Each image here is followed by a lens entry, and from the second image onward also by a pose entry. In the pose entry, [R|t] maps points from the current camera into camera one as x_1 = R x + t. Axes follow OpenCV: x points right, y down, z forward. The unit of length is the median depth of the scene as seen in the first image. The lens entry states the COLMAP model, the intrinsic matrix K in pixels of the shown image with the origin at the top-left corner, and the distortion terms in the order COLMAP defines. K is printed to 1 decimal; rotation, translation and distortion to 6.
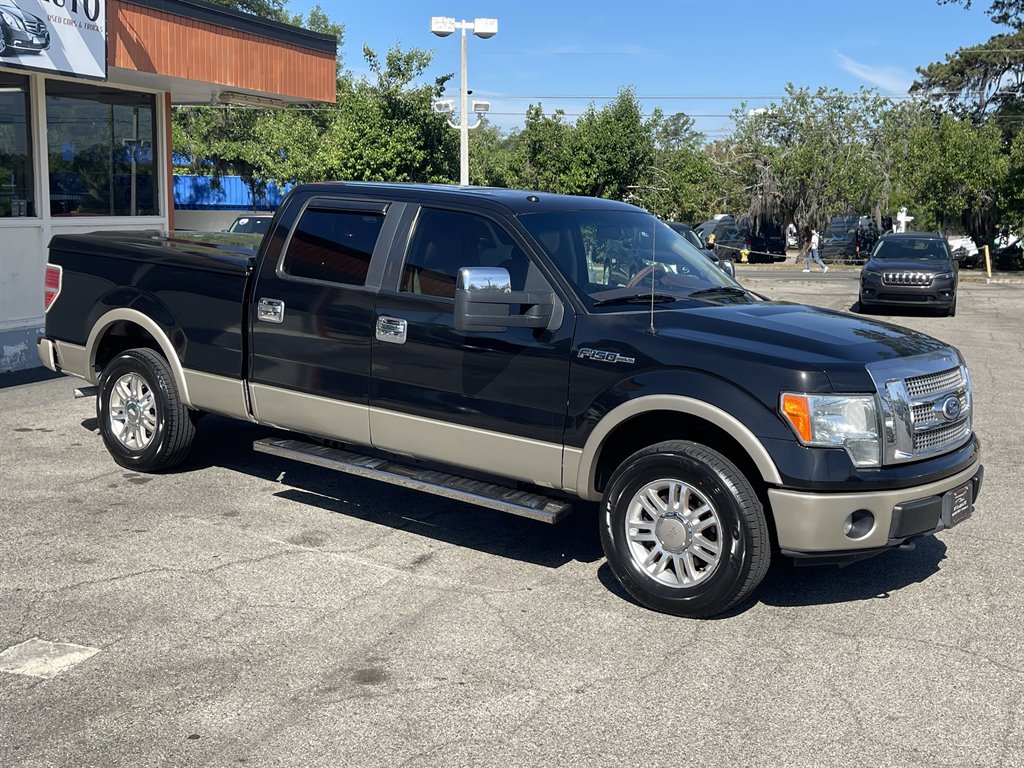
lens RADIAL K [[1236.3, 0, 531.8], [0, 1236.3, 363.1], [0, 0, 1]] dist [0.019615, 0.031553]
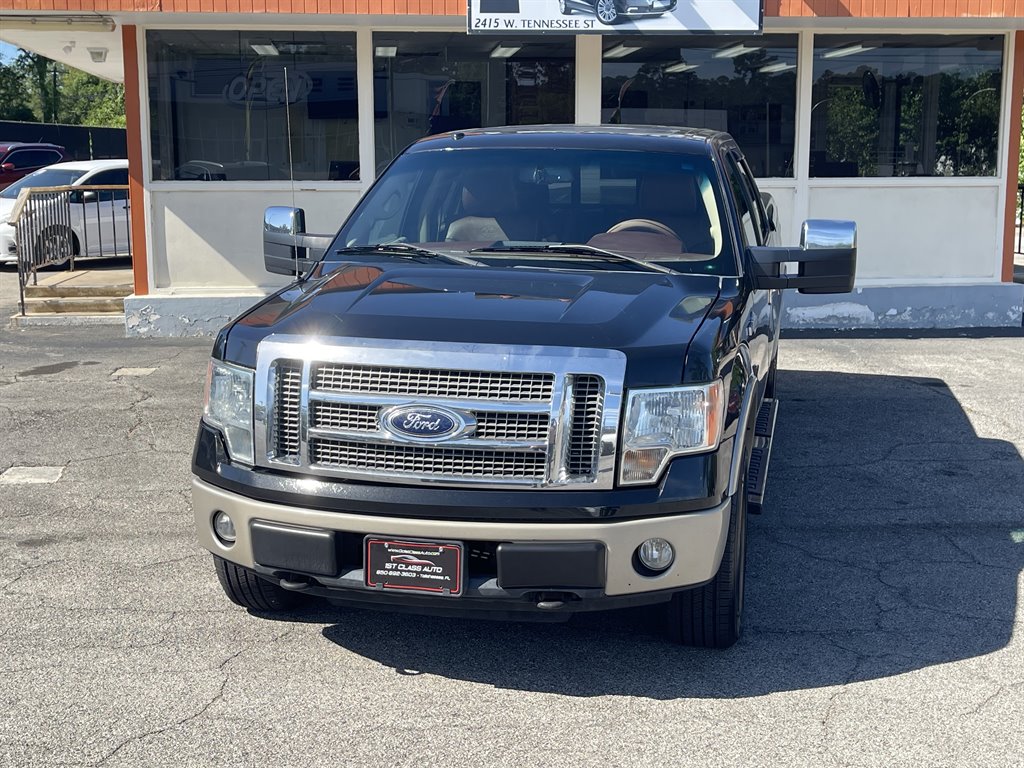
lens RADIAL K [[1328.8, 0, 498.3], [0, 1328.8, 381.0], [0, 0, 1]] dist [0.087574, -0.157261]
pose [[0.391680, 0.129106, -0.910999, 0.622832], [-0.113160, 0.989349, 0.091557, -0.035278], [0.913116, 0.067228, 0.402118, 0.458235]]
